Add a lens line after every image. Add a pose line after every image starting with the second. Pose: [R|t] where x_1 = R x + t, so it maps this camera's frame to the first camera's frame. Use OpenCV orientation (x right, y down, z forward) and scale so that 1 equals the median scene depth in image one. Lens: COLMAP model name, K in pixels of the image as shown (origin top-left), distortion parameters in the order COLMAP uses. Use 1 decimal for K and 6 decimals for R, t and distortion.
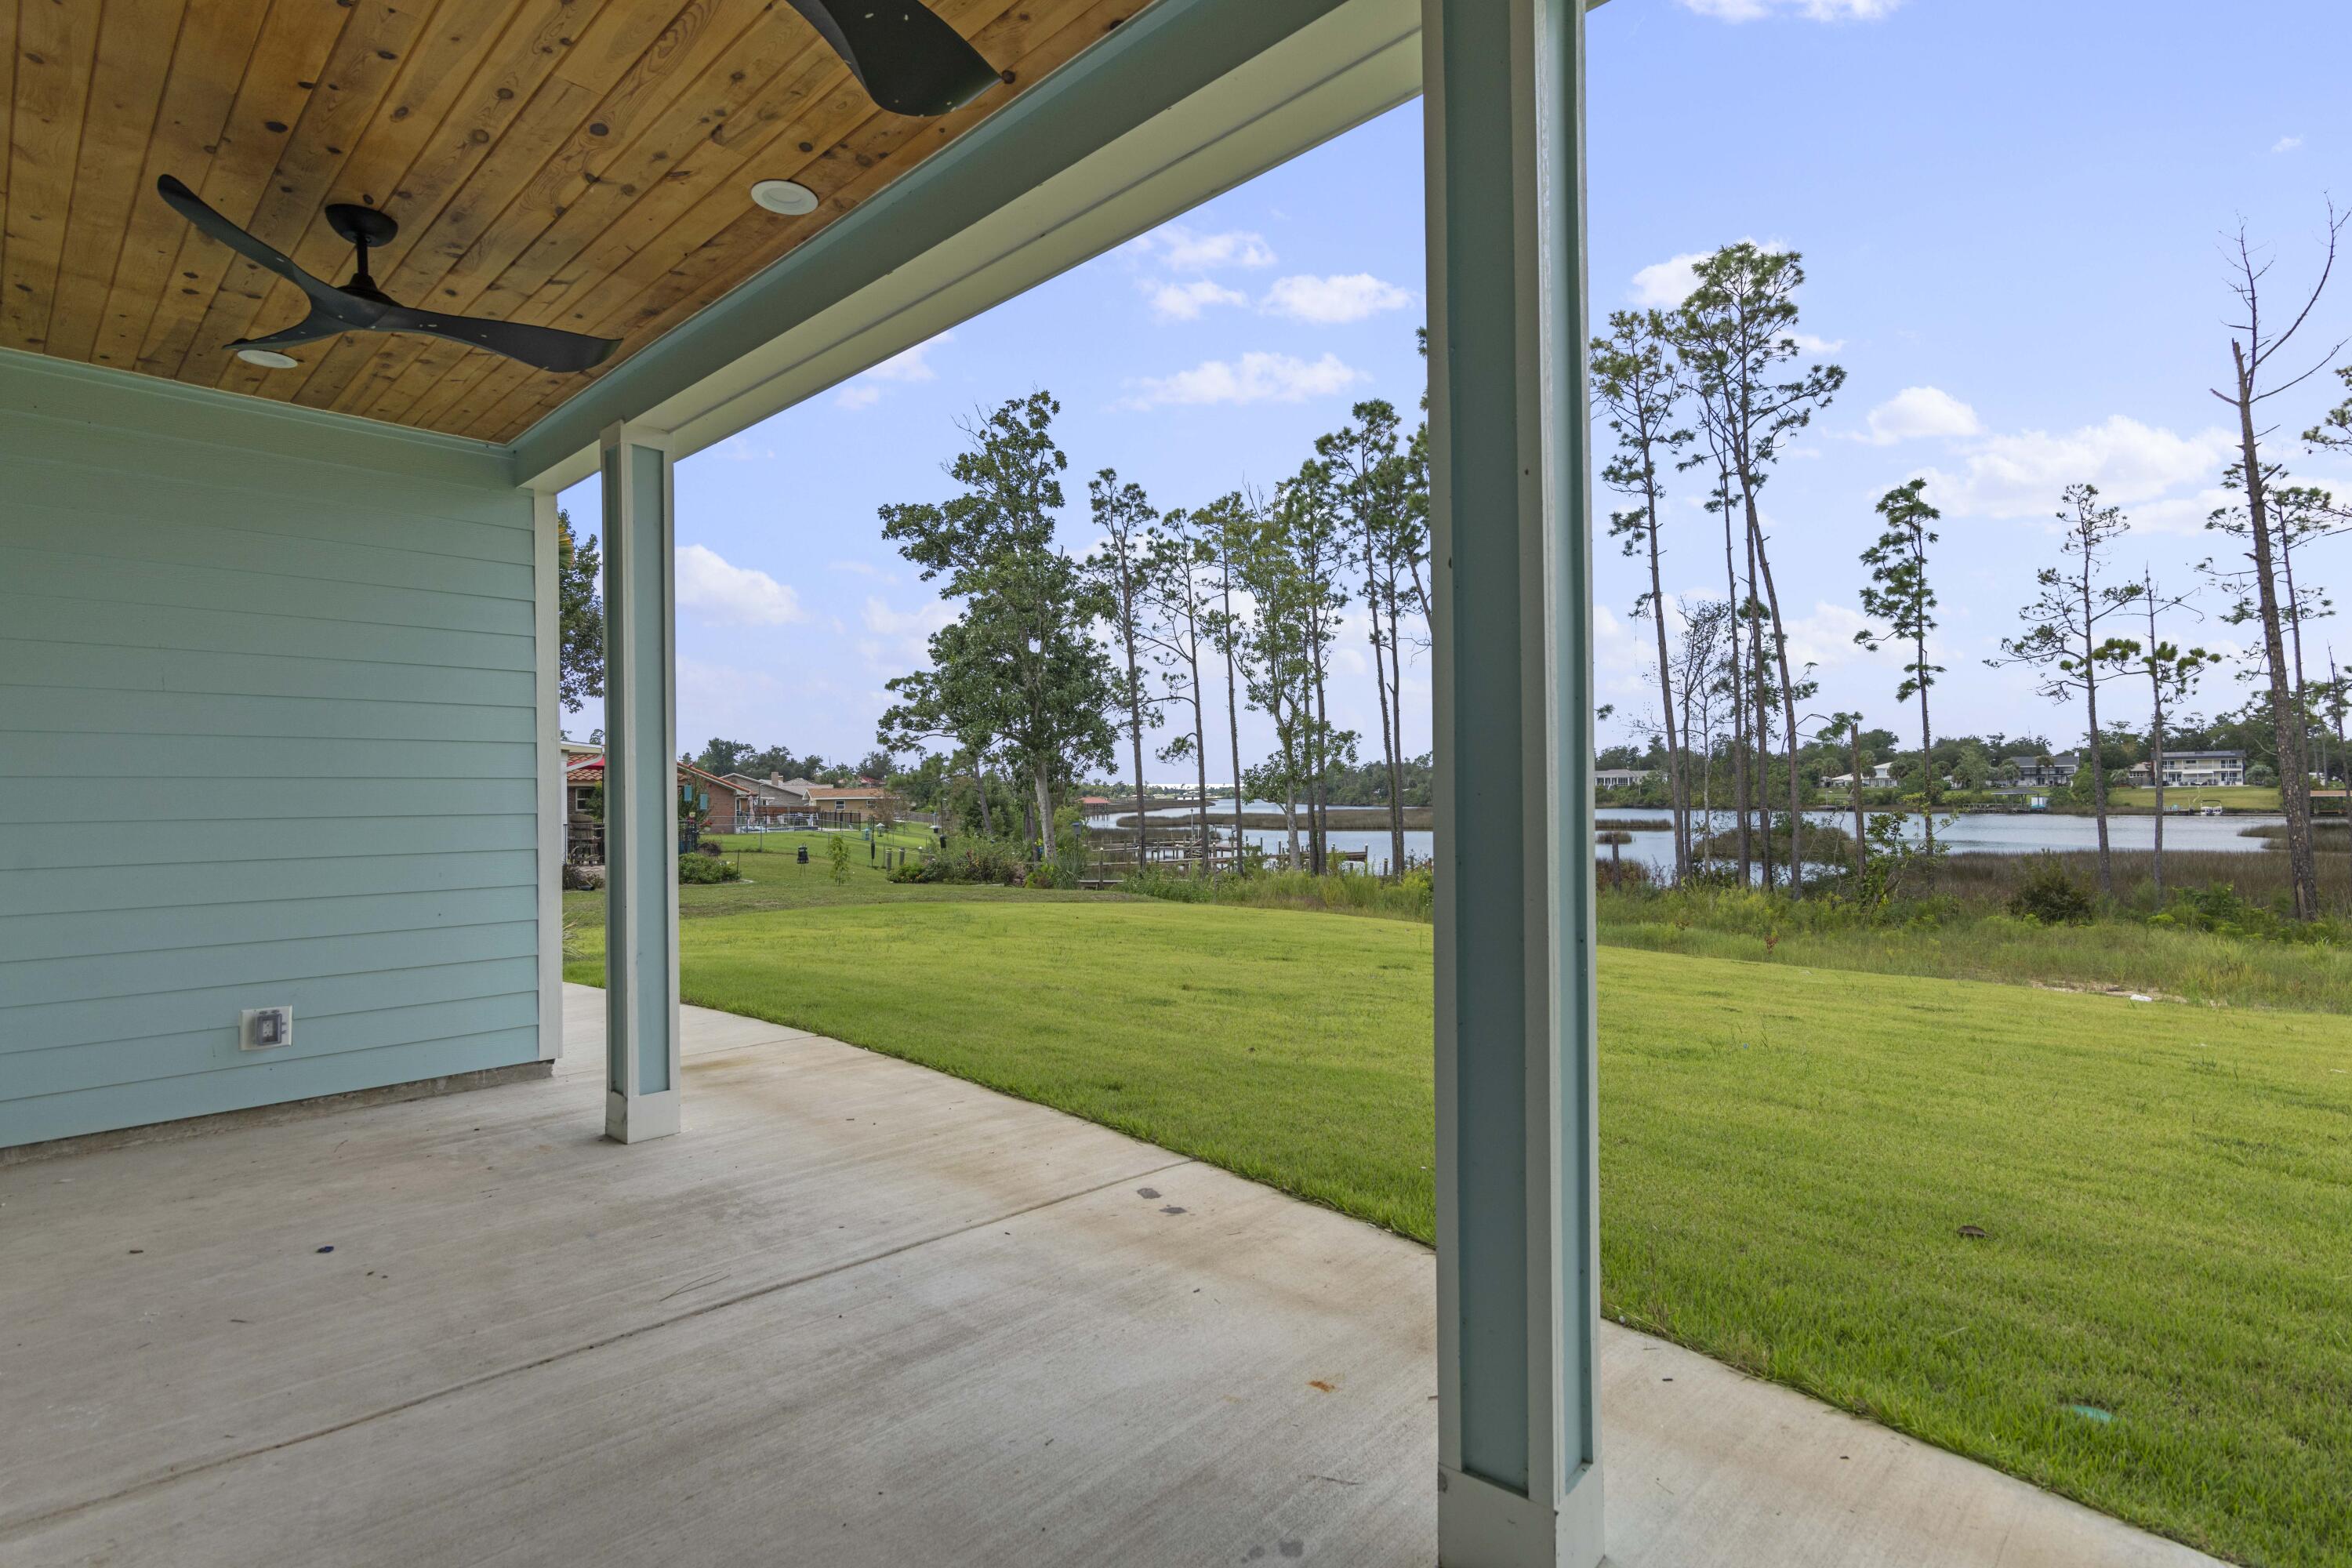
lens RADIAL K [[1150.7, 0, 1176.0], [0, 1150.7, 784.0], [0, 0, 1]] dist [-0.000616, 0.000142]
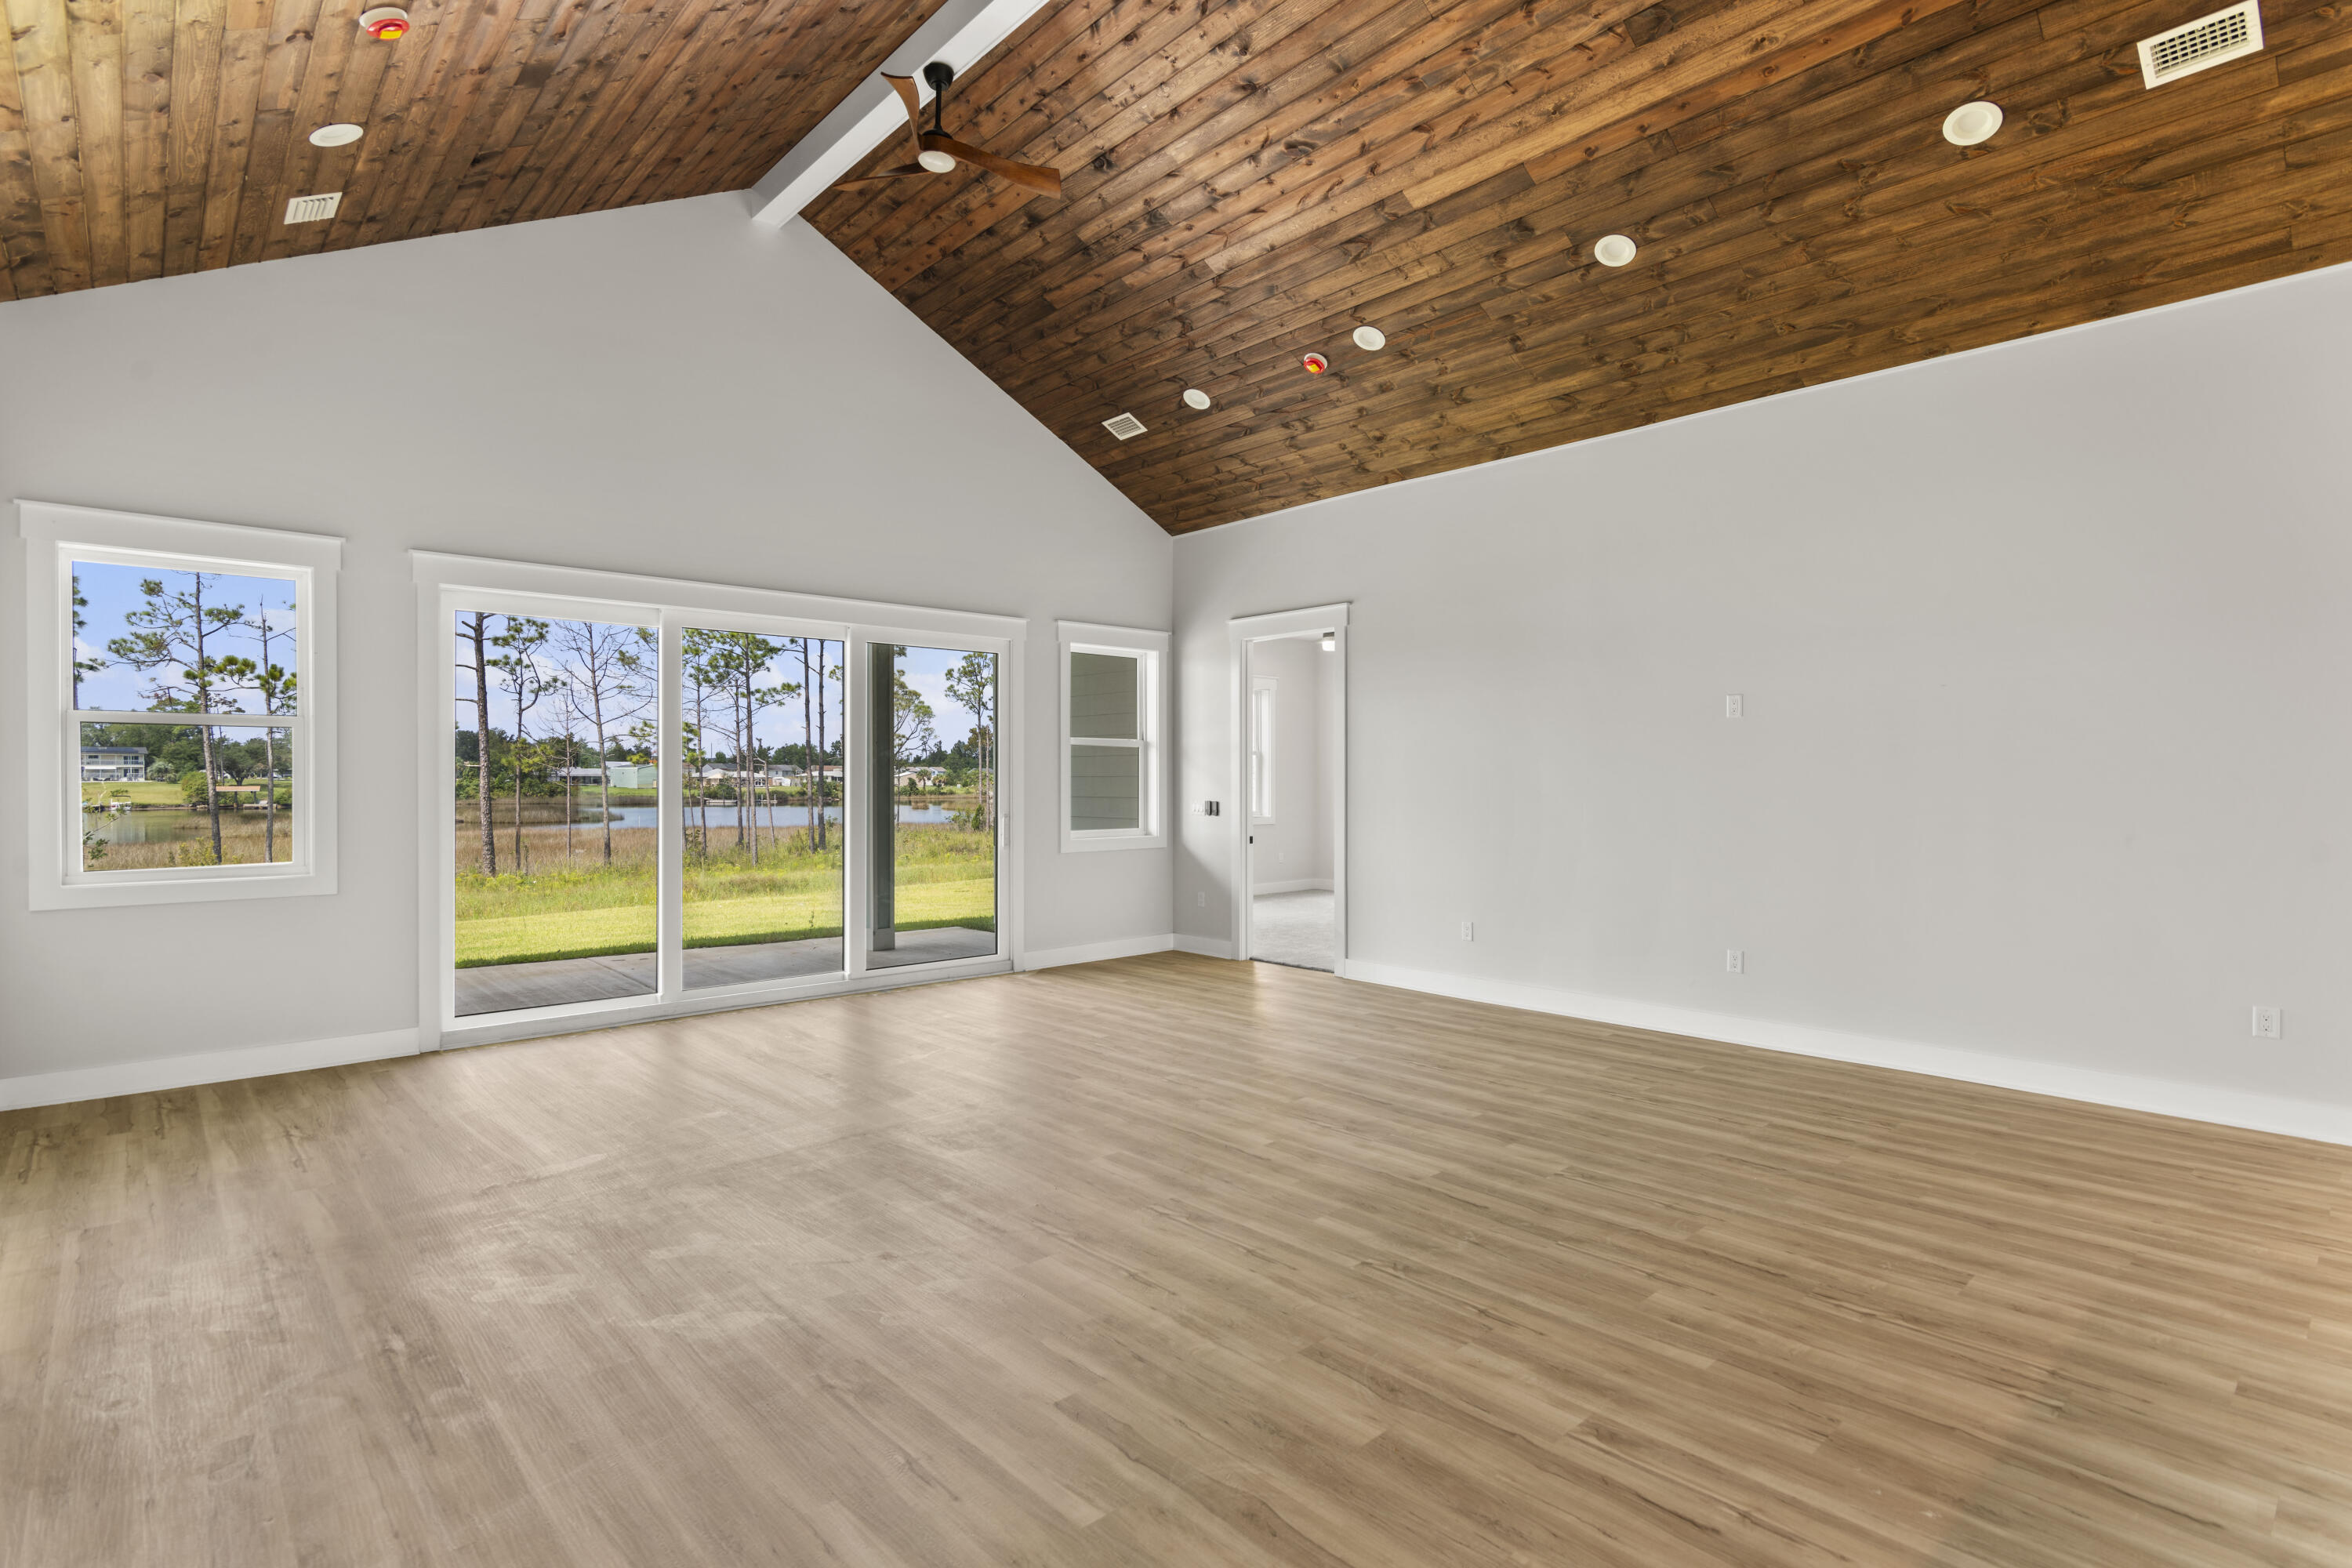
lens RADIAL K [[1145.5, 0, 1174.0], [0, 1145.5, 796.4], [0, 0, 1]] dist [-0.000072, -0.000157]
pose [[0.072260, -0.006240, 0.997366, -0.238201], [-0.008596, 0.999939, 0.006878, -0.000879], [-0.997349, -0.009071, 0.072202, -0.029245]]
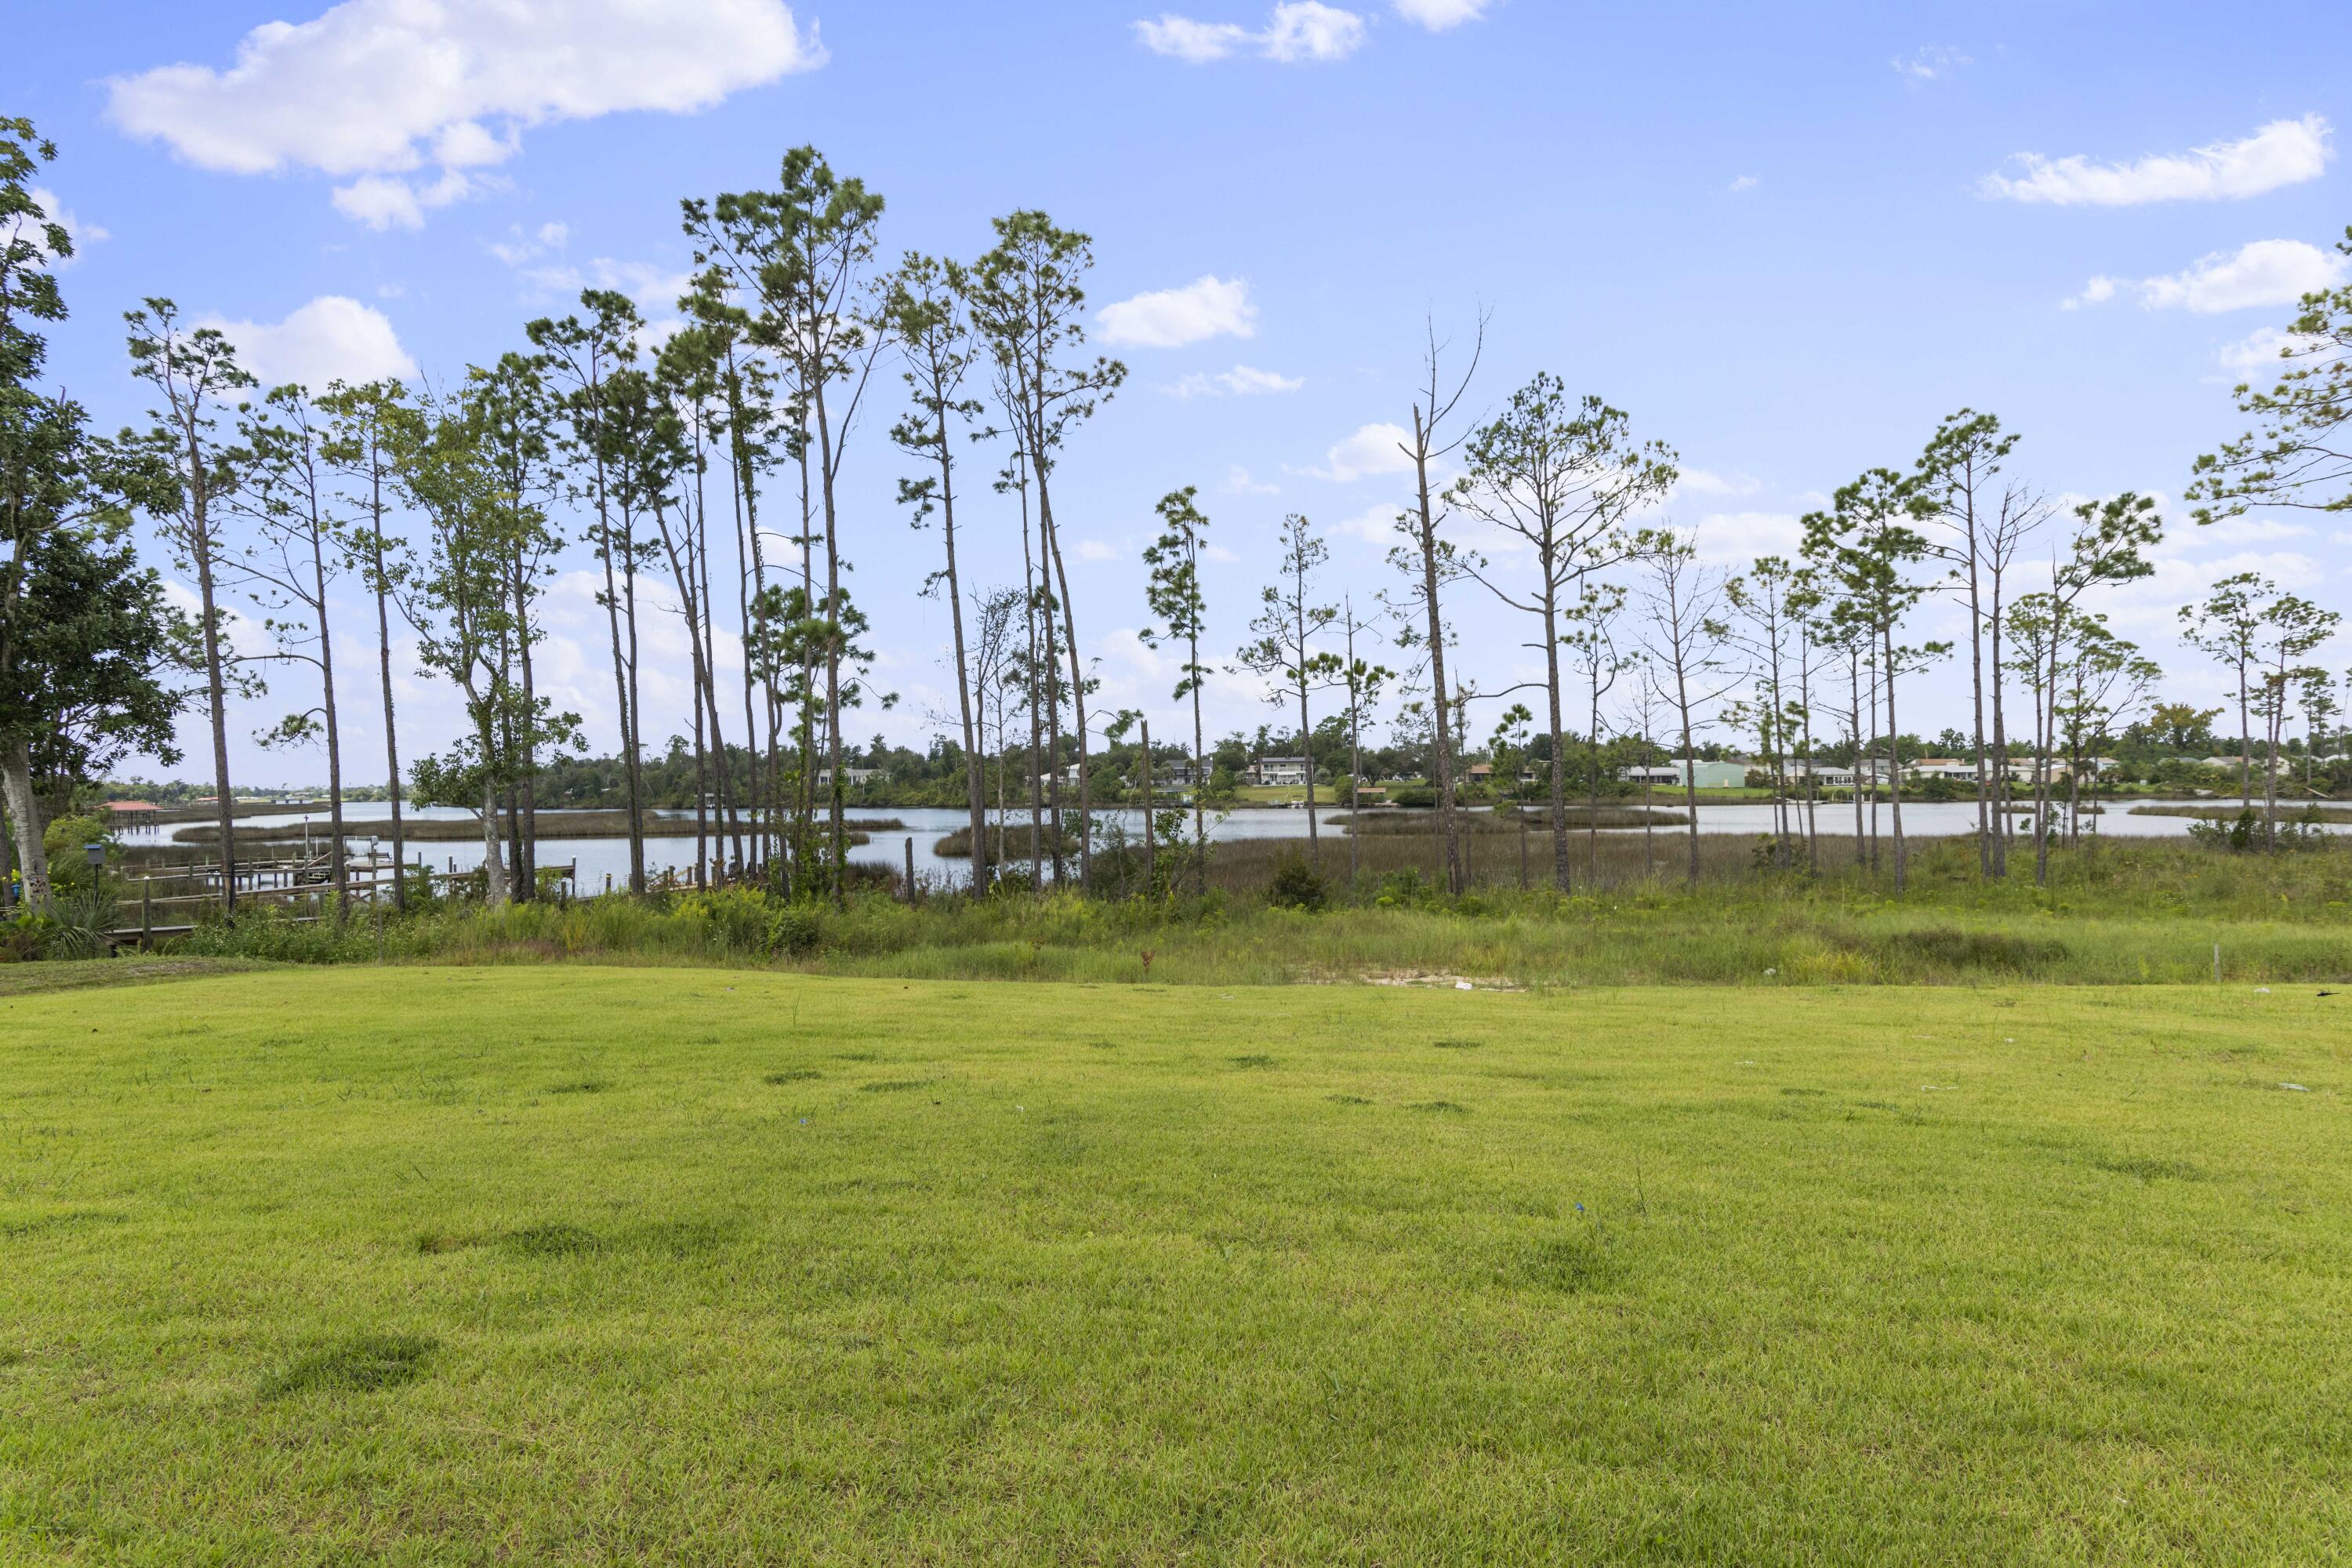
lens RADIAL K [[1197.4, 0, 1176.0], [0, 1197.4, 784.0], [0, 0, 1]] dist [0.000887, 0.000715]
pose [[0.798529, -0.000308, 0.601956, -0.010306], [0.000049, 1.000000, 0.000446, 0.001841], [-0.601956, -0.000326, 0.798529, 0.128267]]
